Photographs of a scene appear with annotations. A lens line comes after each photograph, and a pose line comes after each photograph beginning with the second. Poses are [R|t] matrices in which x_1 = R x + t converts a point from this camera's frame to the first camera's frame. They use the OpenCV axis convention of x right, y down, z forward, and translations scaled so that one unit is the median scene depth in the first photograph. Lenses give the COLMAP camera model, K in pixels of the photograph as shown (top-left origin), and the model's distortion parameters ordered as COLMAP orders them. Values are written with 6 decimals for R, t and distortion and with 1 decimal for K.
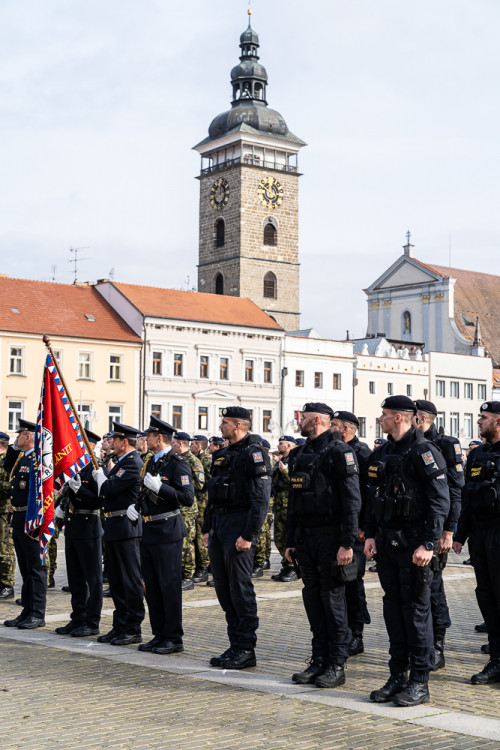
lens RADIAL K [[1233.7, 0, 231.6], [0, 1233.7, 389.5], [0, 0, 1]] dist [-0.039647, 0.000000]
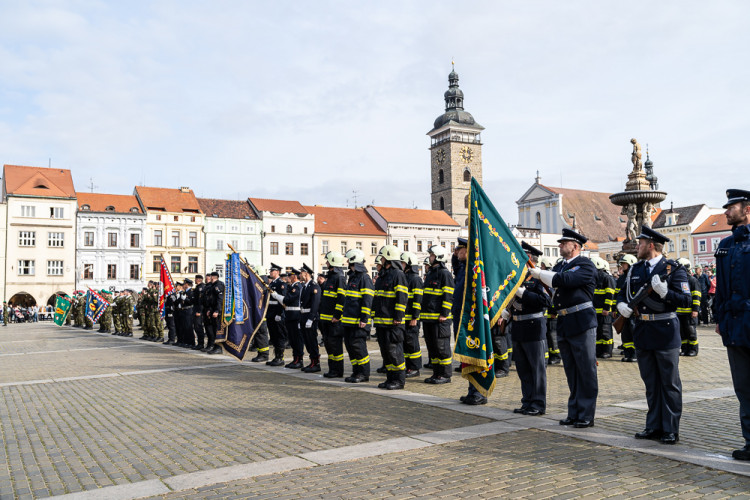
lens RADIAL K [[639.9, 0, 377.3], [0, 639.9, 248.5], [0, 0, 1]] dist [0.005229, -0.024408]
pose [[0.989420, -0.037608, -0.140120, 0.029117], [0.035962, 0.999251, -0.014262, -0.001027], [0.140551, 0.009072, 0.990032, -0.026285]]
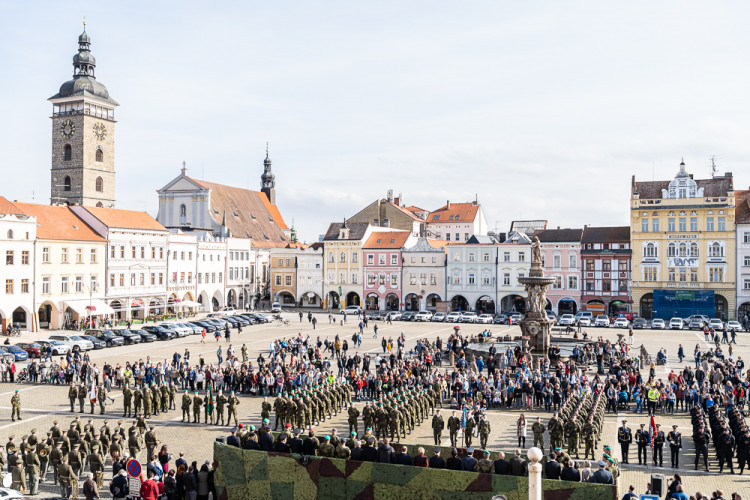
lens RADIAL K [[678.6, 0, 373.6], [0, 678.6, 246.3], [0, 0, 1]] dist [0.008137, 0.000000]
pose [[0.866662, 0.008058, 0.498831, -0.115854], [-0.025729, 0.999261, 0.028559, -0.034596], [-0.498233, -0.037586, 0.866228, -0.043805]]
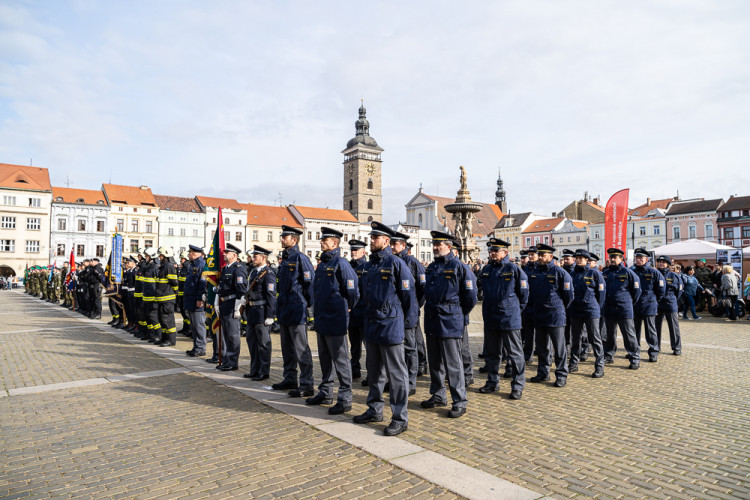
lens RADIAL K [[481.8, 0, 373.5], [0, 481.8, 247.2], [0, 0, 1]] dist [-0.025243, -0.002976]
pose [[0.999934, -0.010868, -0.003590, 0.041865], [0.010900, 0.999900, 0.009021, -0.001809], [0.003491, -0.009060, 0.999953, -0.029469]]
